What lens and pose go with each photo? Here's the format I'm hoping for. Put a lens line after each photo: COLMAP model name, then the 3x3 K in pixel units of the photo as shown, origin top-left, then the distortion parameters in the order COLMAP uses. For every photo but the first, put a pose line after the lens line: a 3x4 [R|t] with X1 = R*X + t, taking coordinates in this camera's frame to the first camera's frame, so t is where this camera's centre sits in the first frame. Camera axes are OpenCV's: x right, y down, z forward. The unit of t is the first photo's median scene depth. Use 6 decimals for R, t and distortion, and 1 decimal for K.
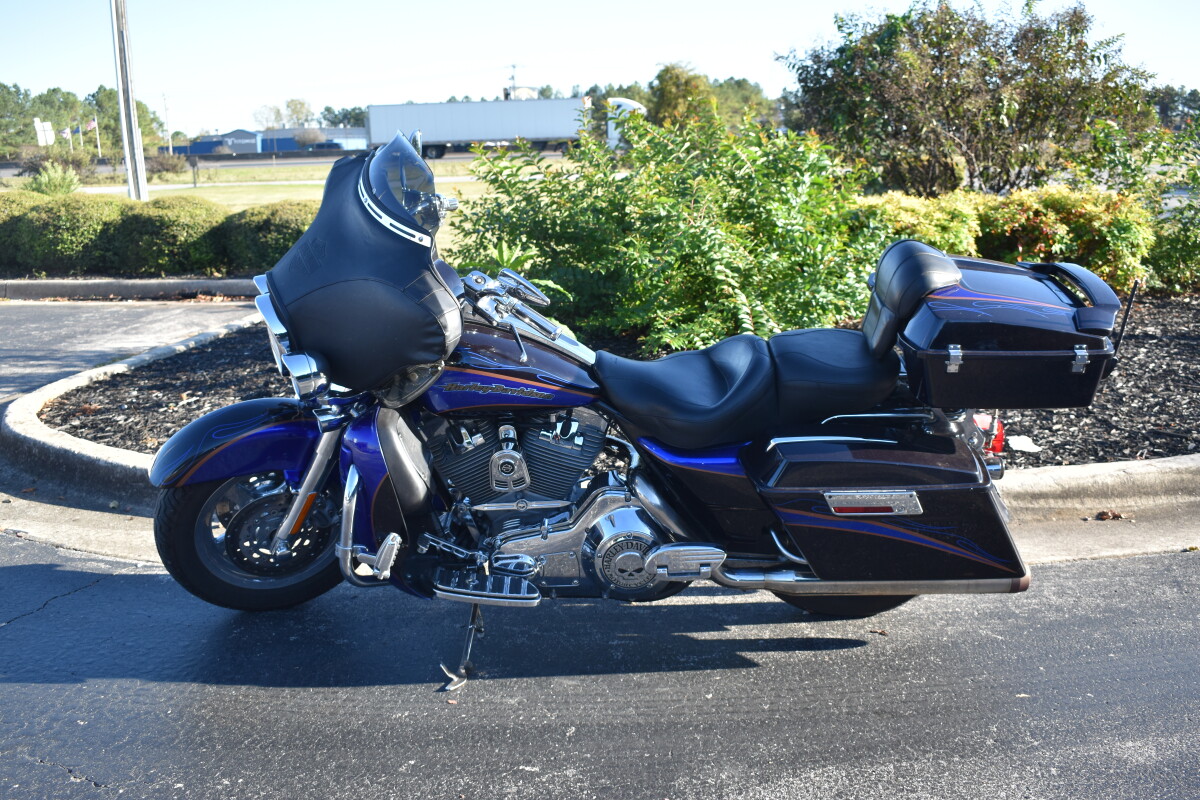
lens RADIAL K [[1203.8, 0, 600.5], [0, 1203.8, 398.7], [0, 0, 1]] dist [-0.063789, 0.000000]
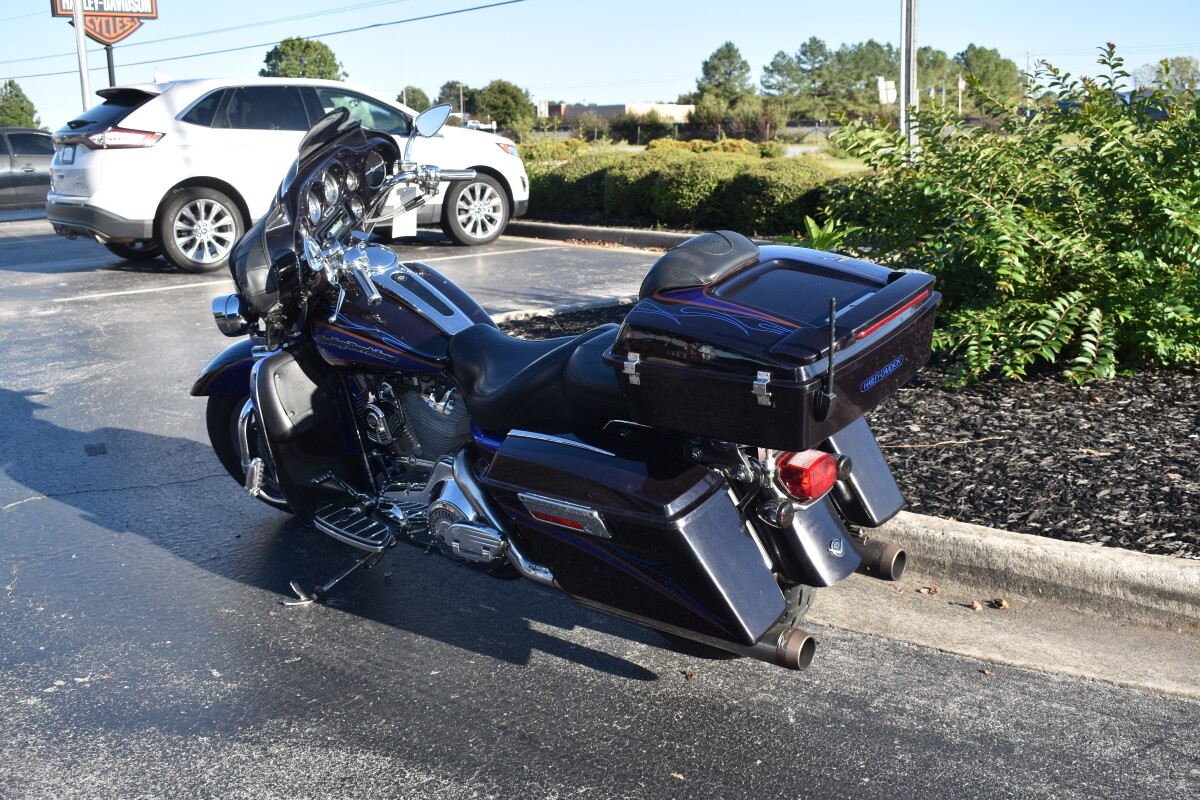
lens RADIAL K [[1254.3, 0, 599.9], [0, 1254.3, 397.7], [0, 0, 1]] dist [-0.062945, 0.000000]
pose [[0.775610, 0.141912, -0.615052, 0.211010], [-0.128599, 0.989489, 0.066137, -0.017499], [0.617973, 0.027798, 0.785708, 0.067196]]
